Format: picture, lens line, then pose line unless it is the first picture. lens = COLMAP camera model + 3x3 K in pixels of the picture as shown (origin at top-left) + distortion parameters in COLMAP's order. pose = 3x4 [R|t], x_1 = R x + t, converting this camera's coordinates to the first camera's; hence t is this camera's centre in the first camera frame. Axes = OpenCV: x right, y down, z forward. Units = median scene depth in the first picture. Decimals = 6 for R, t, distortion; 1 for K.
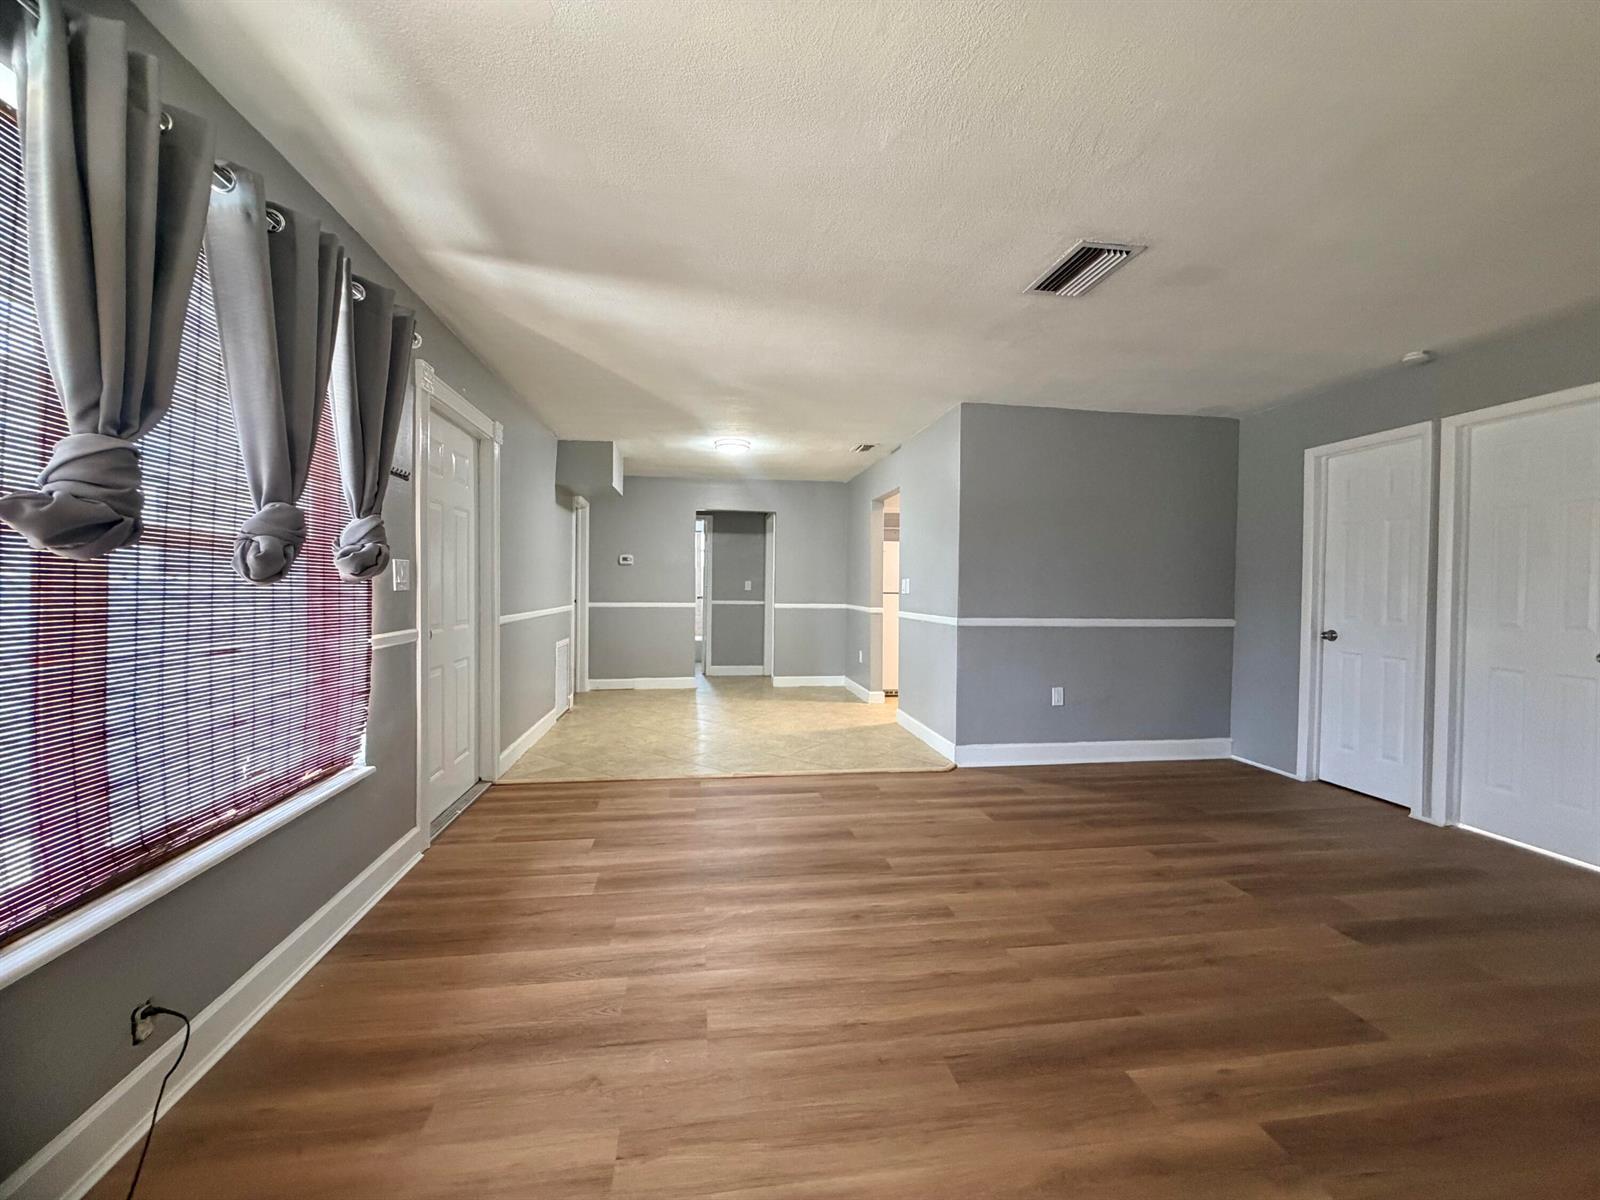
lens RADIAL K [[641.2, 0, 794.1], [0, 641.2, 597.7], [0, 0, 1]] dist [-0.000956, 0.000129]
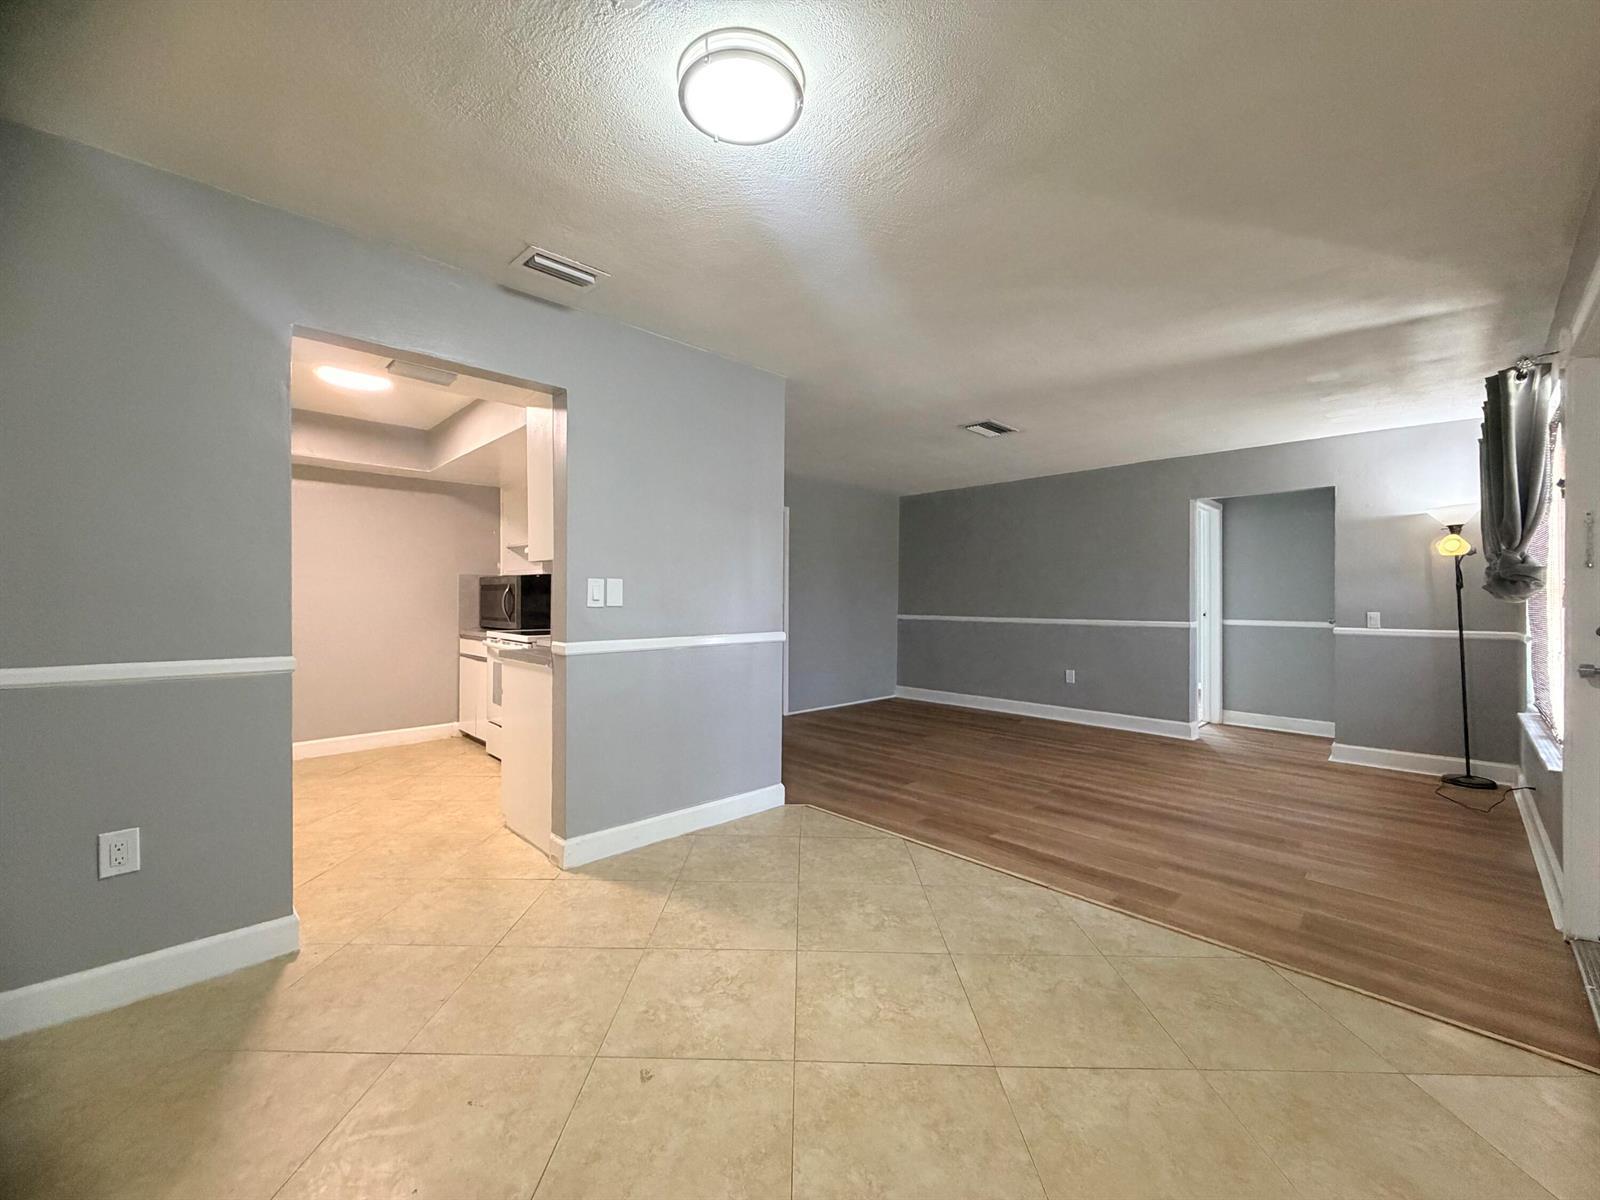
lens RADIAL K [[638.8, 0, 793.7], [0, 638.8, 598.2], [0, 0, 1]] dist [0.000410, 0.000336]
pose [[-0.573591, -0.013800, 0.819025, -0.565640], [0.012114, 0.999606, 0.025326, -0.046204], [-0.819052, 0.024448, -0.573198, 1.883855]]
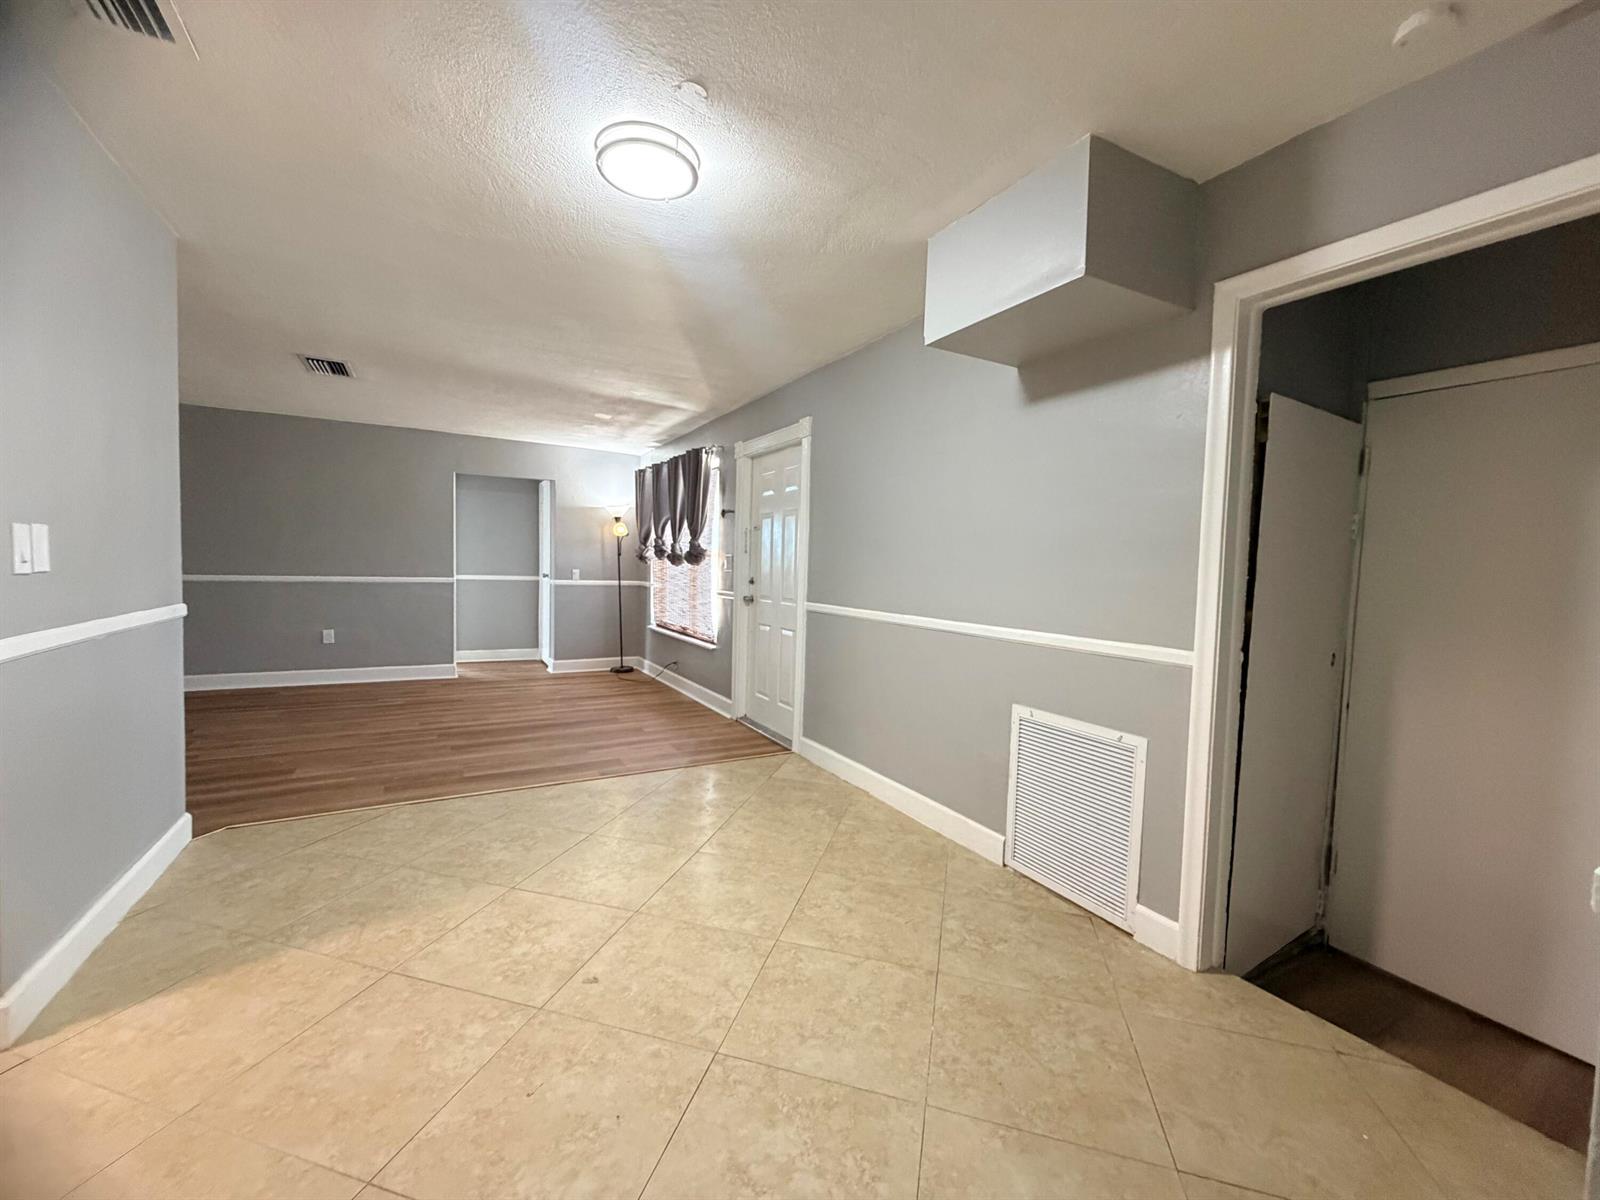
lens RADIAL K [[638.8, 0, 793.7], [0, 638.8, 598.2], [0, 0, 1]] dist [0.000410, 0.000336]
pose [[-0.936654, -0.020165, -0.349676, -0.092341], [-0.048988, 0.996071, 0.073780, -0.061004], [0.346815, 0.086237, -0.933961, 2.253314]]
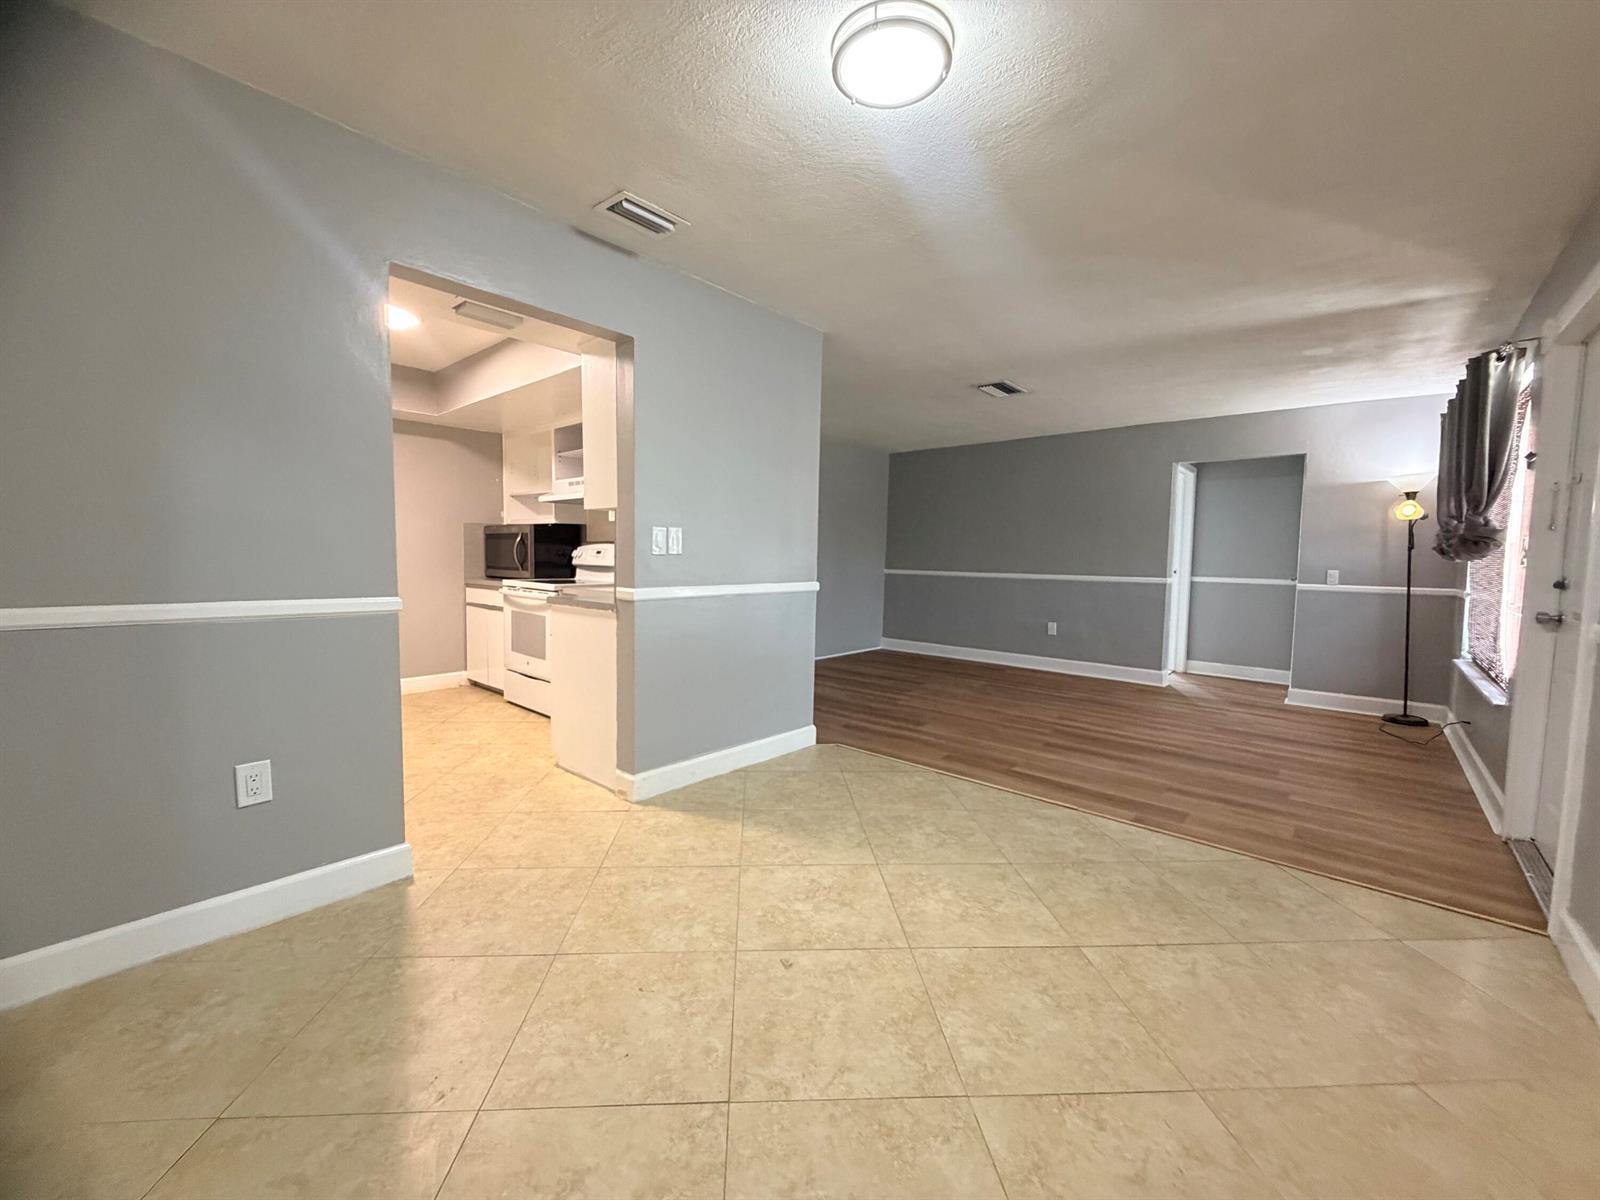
lens RADIAL K [[638.8, 0, 793.7], [0, 638.8, 598.2], [0, 0, 1]] dist [0.000410, 0.000336]
pose [[-0.633750, -0.074236, 0.769968, -0.516289], [-0.002537, 0.995578, 0.093900, -0.039365], [-0.773534, 0.057556, -0.631136, 2.025687]]
